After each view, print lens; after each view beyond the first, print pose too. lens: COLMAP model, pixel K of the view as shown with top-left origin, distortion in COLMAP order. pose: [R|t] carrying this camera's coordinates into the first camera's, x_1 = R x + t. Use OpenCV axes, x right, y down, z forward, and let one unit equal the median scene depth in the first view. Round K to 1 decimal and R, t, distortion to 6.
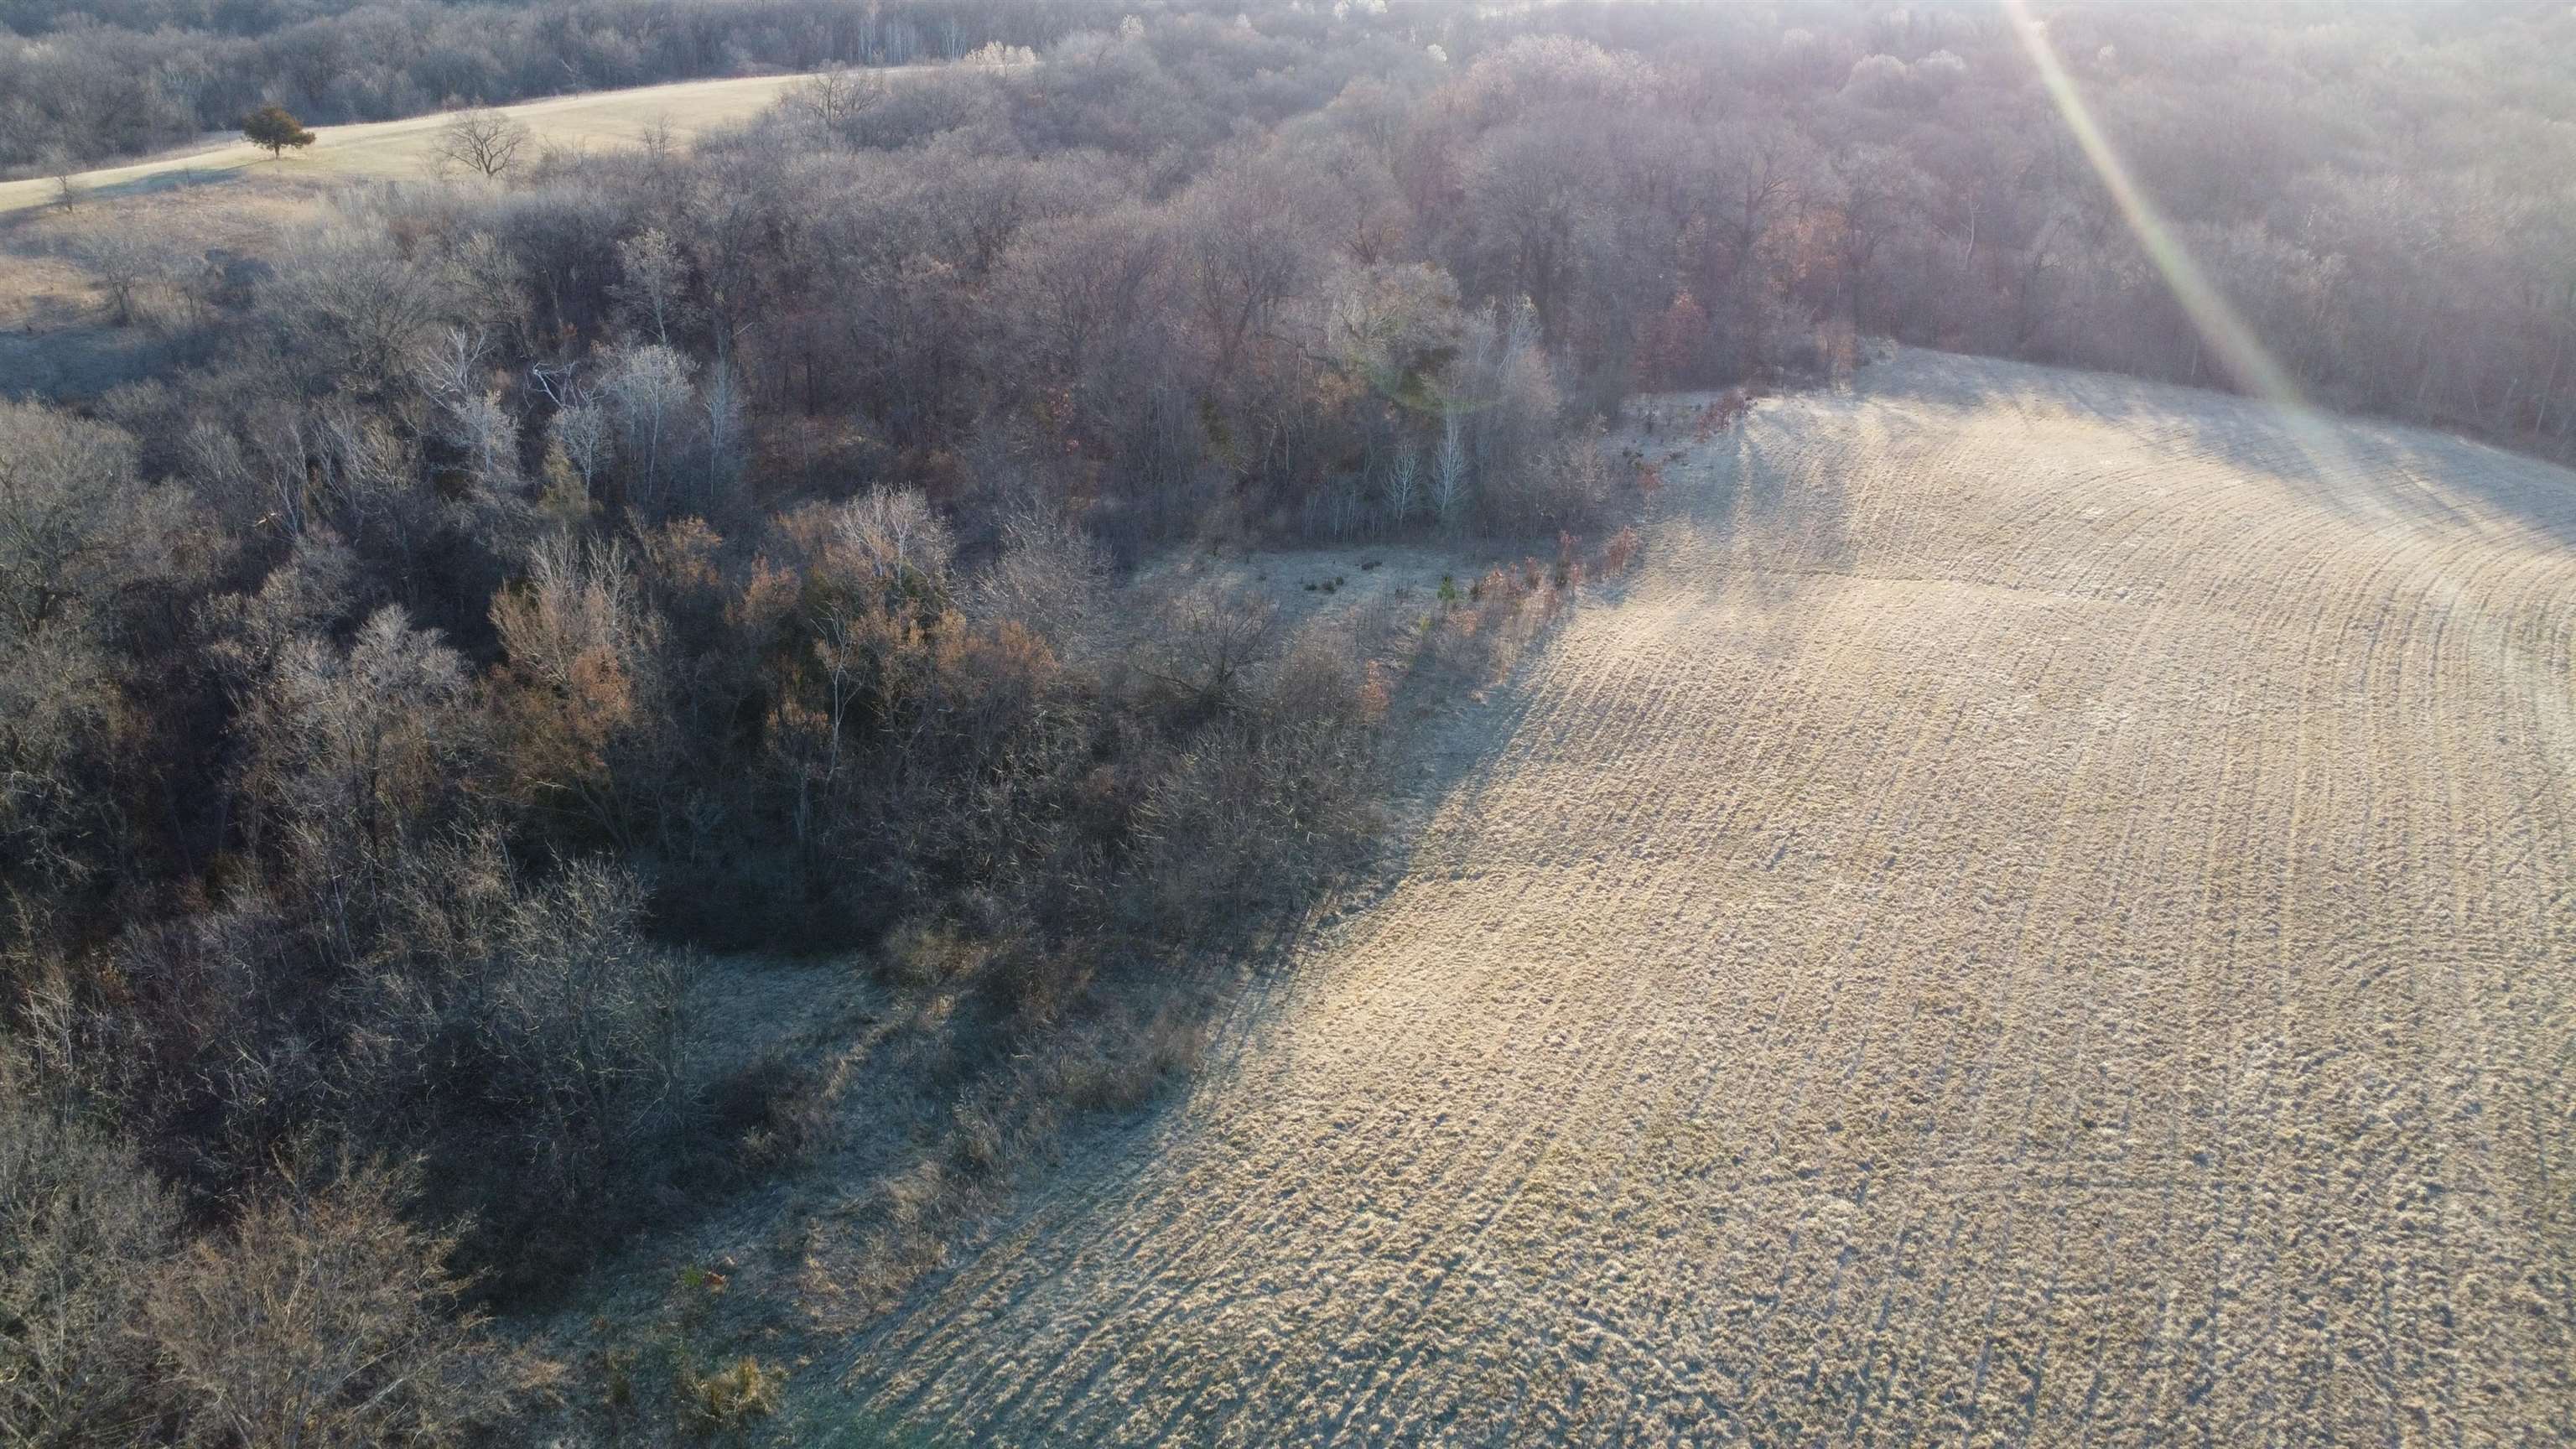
lens RADIAL K [[1866.9, 0, 1283.1], [0, 1866.9, 706.3], [0, 0, 1]] dist [-0.025385, -0.014578]
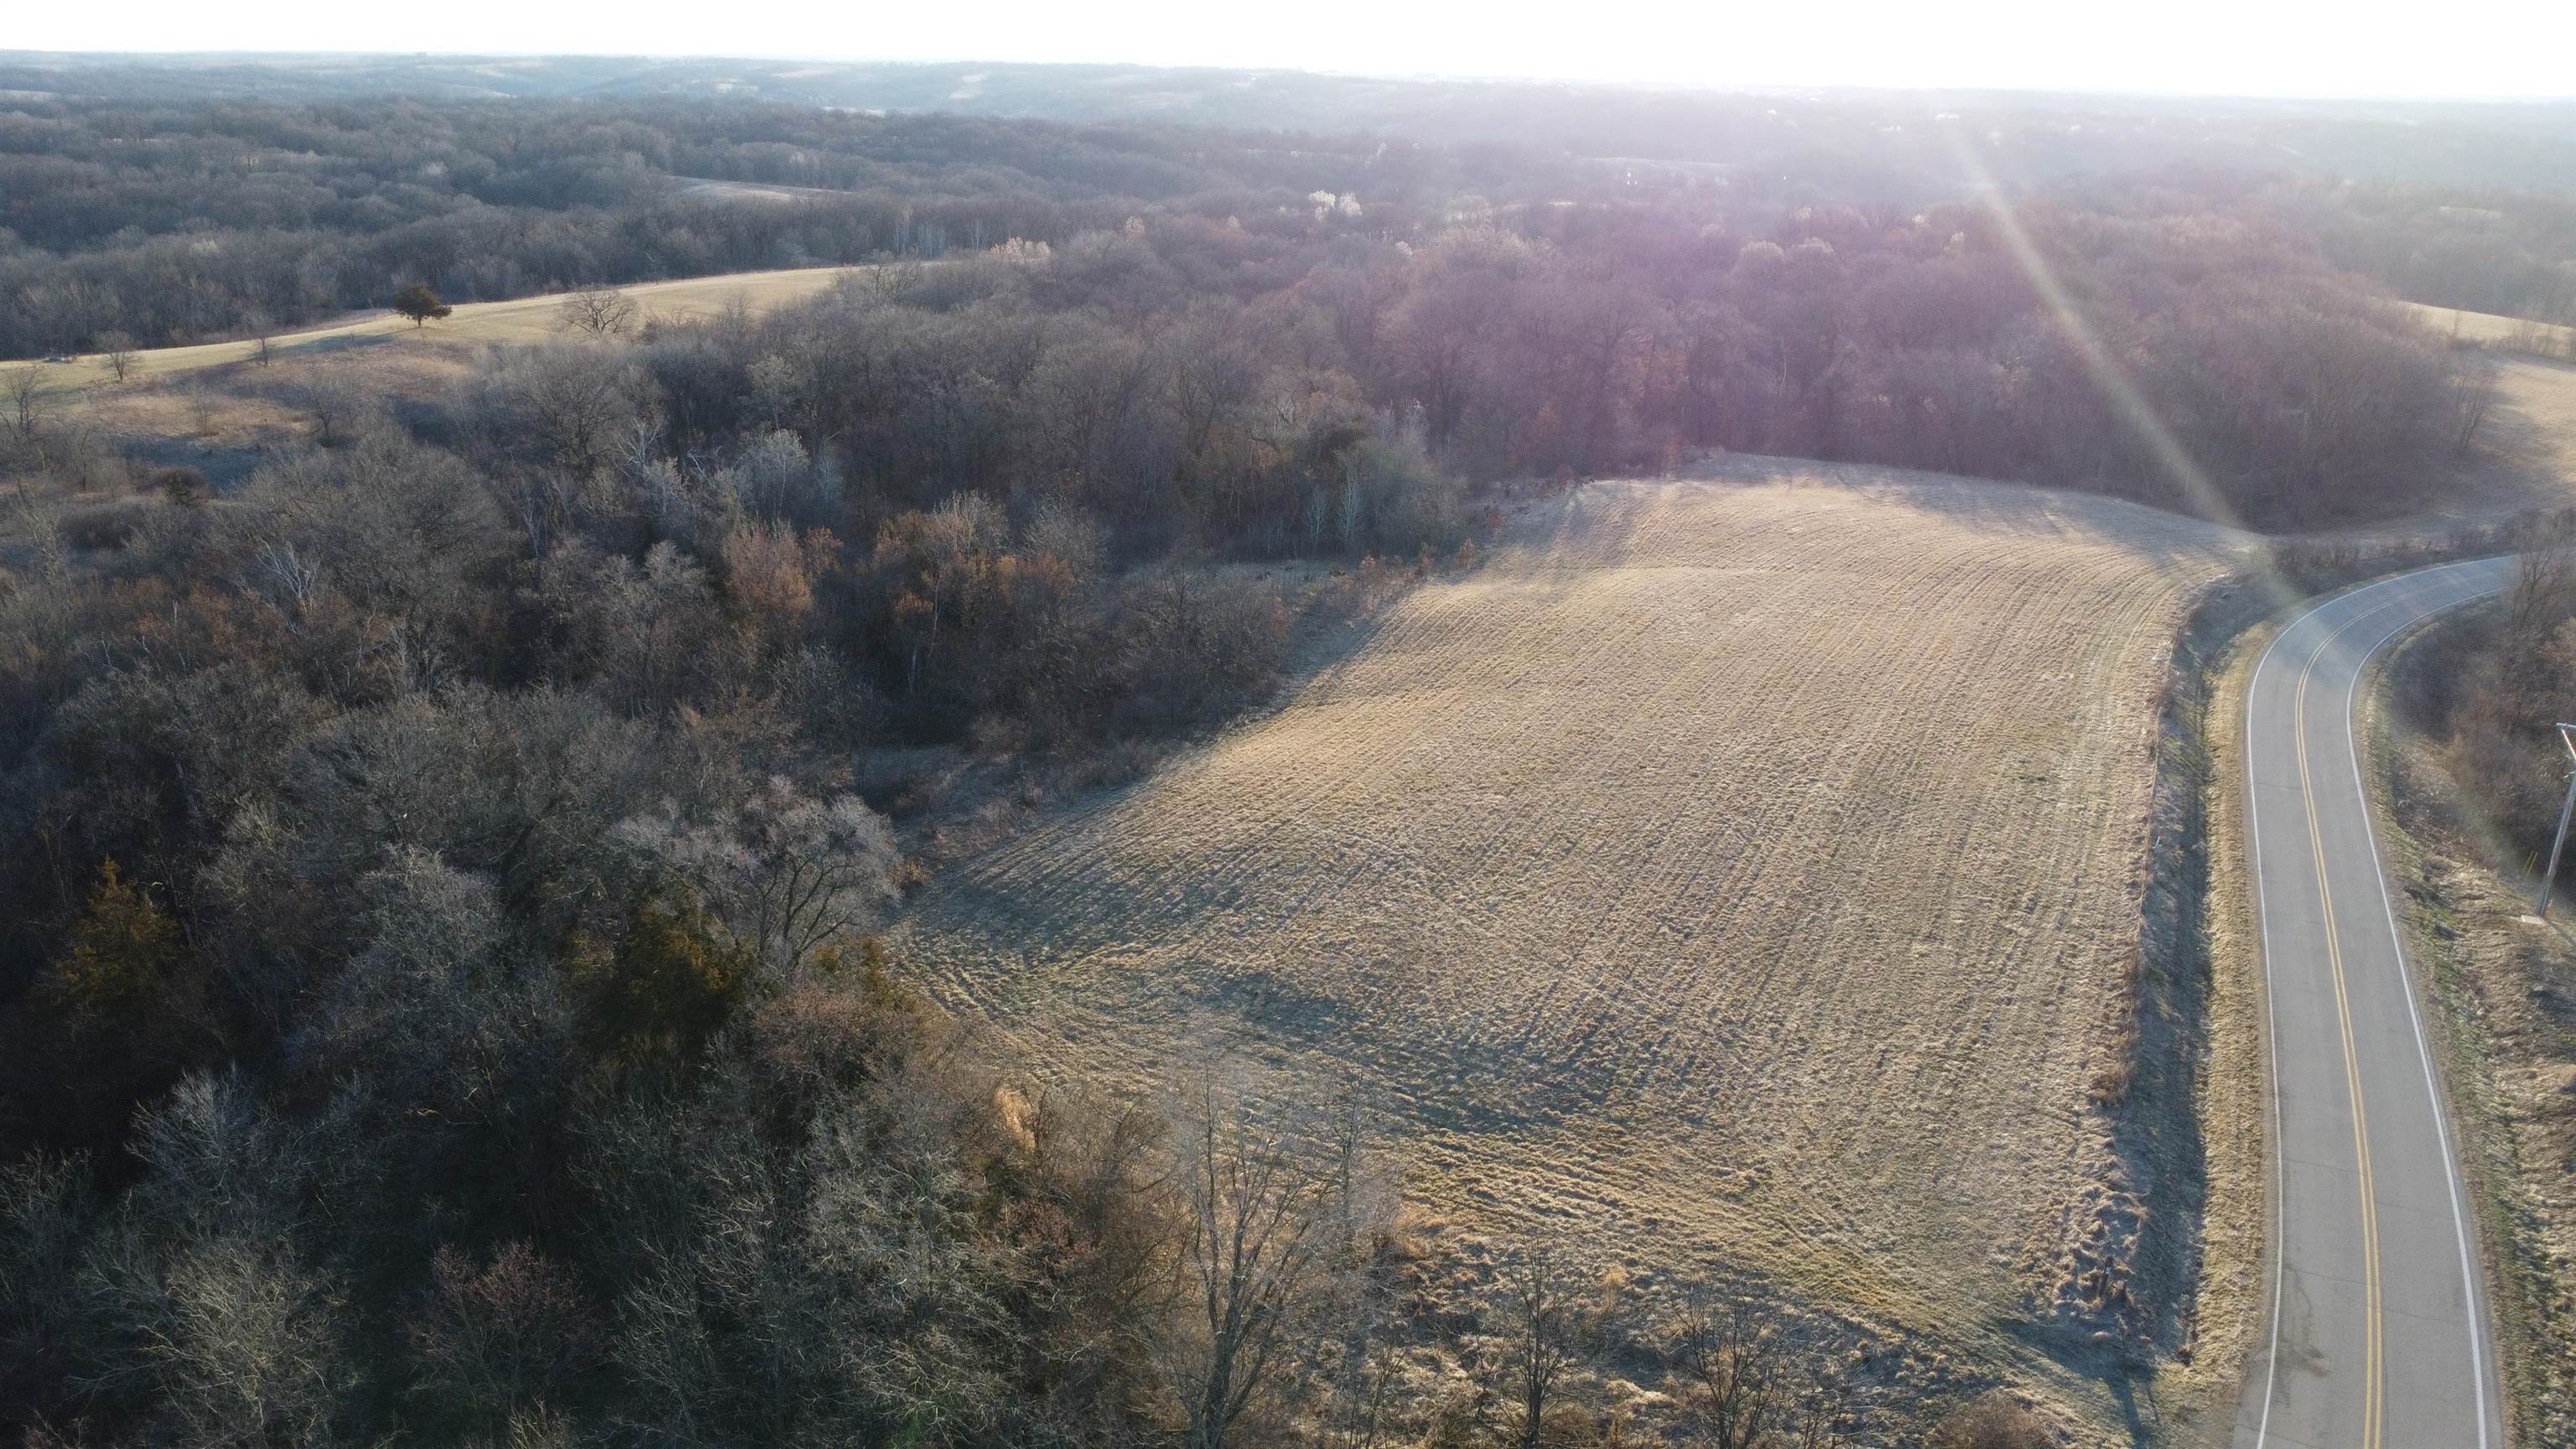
lens RADIAL K [[1866.9, 0, 1286.0], [0, 1866.9, 741.2], [0, 0, 1]] dist [-0.025385, -0.014578]
pose [[0.999994, -0.003322, -0.001017, 0.034798], [0.003222, 0.996256, -0.086391, 0.141969], [0.001300, 0.086387, 0.996261, -0.326990]]
